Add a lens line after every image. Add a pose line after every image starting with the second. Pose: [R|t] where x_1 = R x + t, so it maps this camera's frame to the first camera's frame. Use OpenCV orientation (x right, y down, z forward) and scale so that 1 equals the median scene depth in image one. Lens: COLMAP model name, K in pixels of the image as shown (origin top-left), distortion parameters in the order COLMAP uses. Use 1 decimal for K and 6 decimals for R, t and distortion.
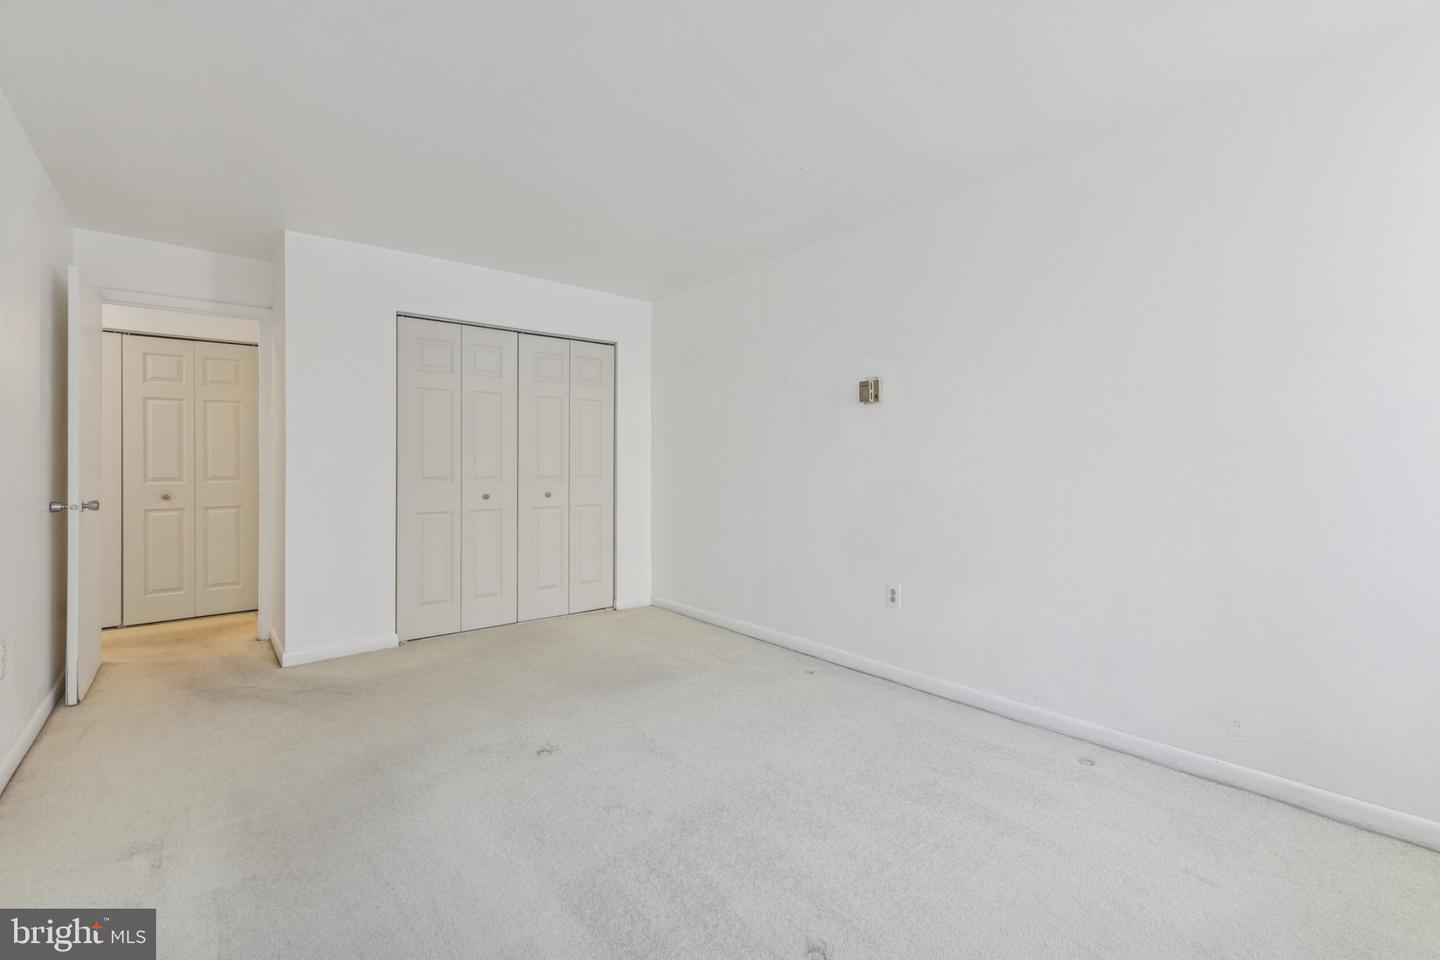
lens RADIAL K [[622.8, 0, 723.4], [0, 622.8, 471.7], [0, 0, 1]] dist [0.002839, 0.000239]
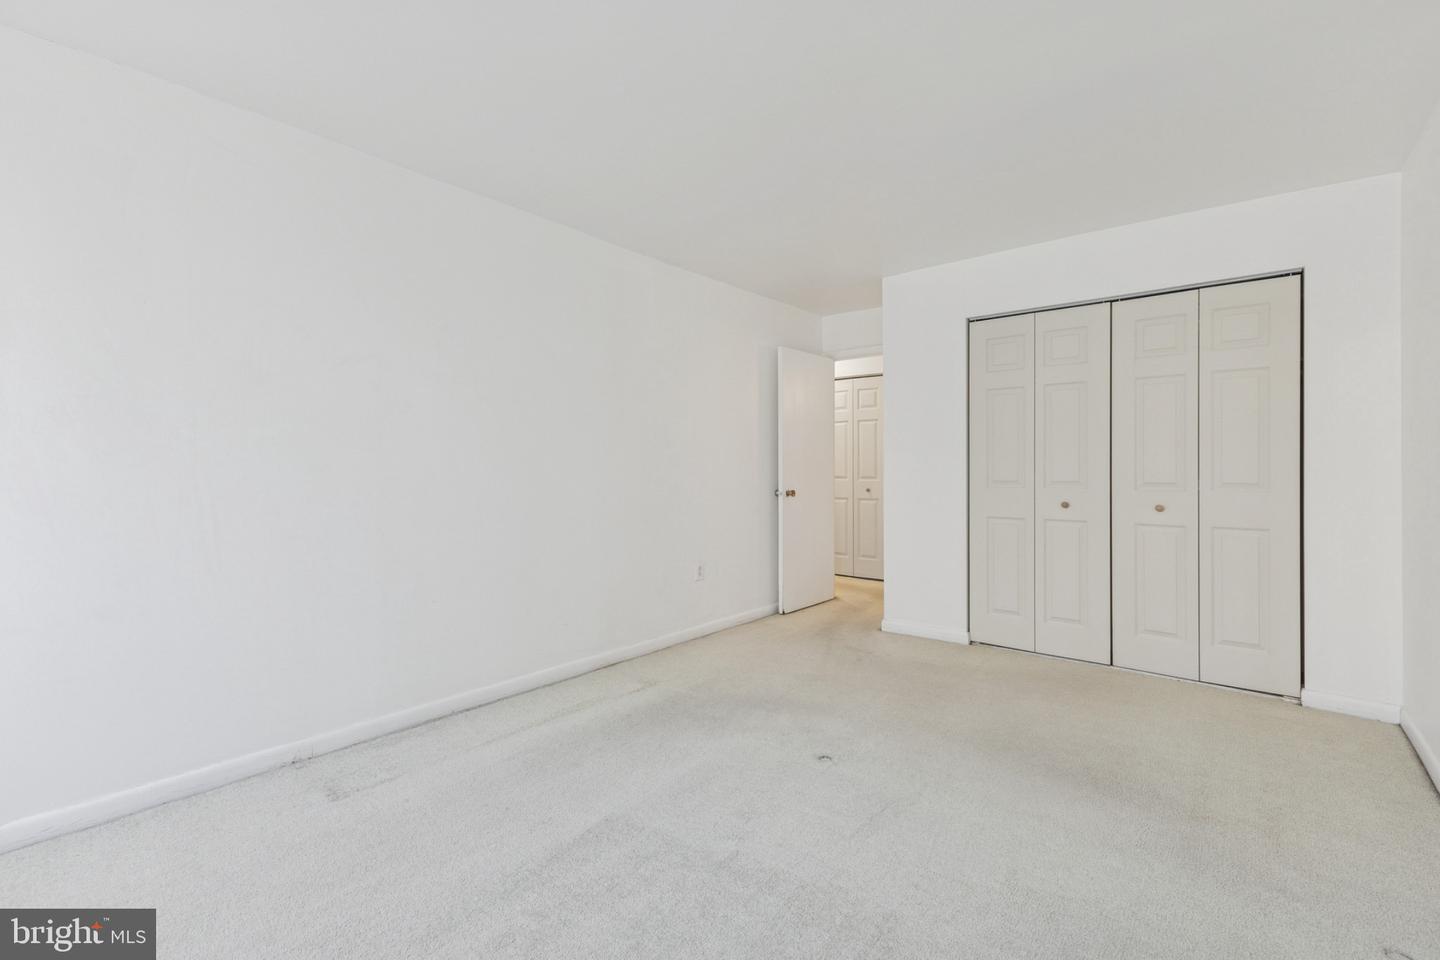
lens RADIAL K [[625.2, 0, 698.6], [0, 625.2, 469.0], [0, 0, 1]] dist [0.000568, -0.004101]
pose [[0.158867, 0.007910, -0.987268, 0.396185], [-0.005485, 0.999960, 0.007129, -0.013188], [0.987285, 0.004283, 0.158904, 0.373261]]
